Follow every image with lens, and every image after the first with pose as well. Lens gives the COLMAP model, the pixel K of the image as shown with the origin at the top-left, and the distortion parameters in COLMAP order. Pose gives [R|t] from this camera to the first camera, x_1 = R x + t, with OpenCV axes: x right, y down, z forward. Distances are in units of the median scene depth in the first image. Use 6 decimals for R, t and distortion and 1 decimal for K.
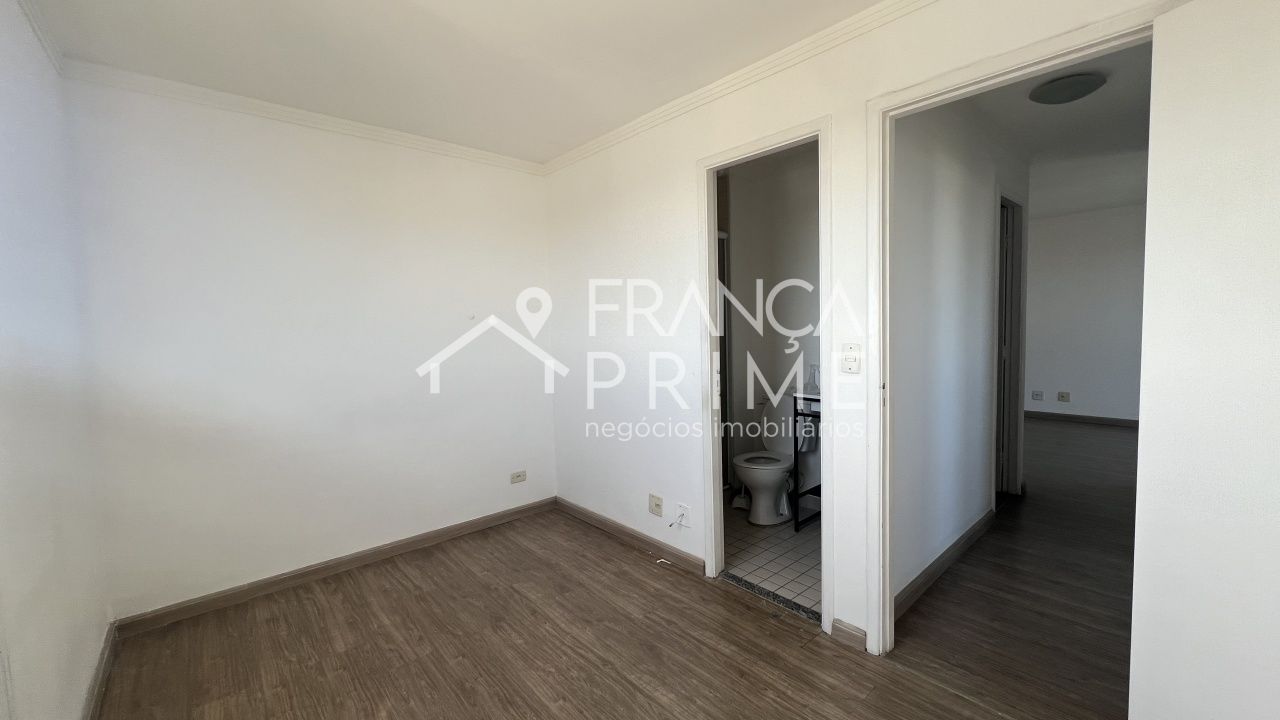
lens RADIAL K [[508.0, 0, 642.1], [0, 508.0, 362.5], [0, 0, 1]] dist [-0.000956, 0.000123]
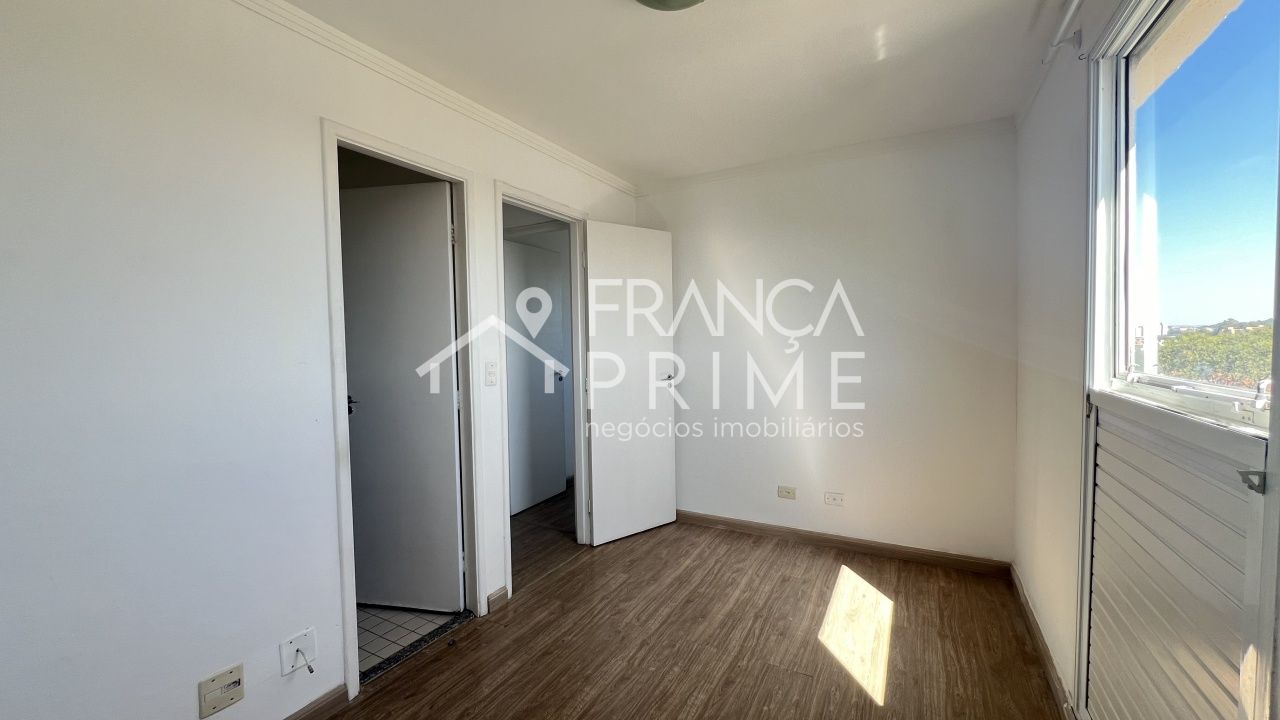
lens RADIAL K [[508.0, 0, 641.5], [0, 508.0, 357.1], [0, 0, 1]] dist [-0.000956, 0.000123]
pose [[-0.329407, 0.001669, 0.944187, -0.891729], [0.098798, 0.994570, 0.032710, -0.051174], [-0.939005, 0.104059, -0.327783, 1.052097]]
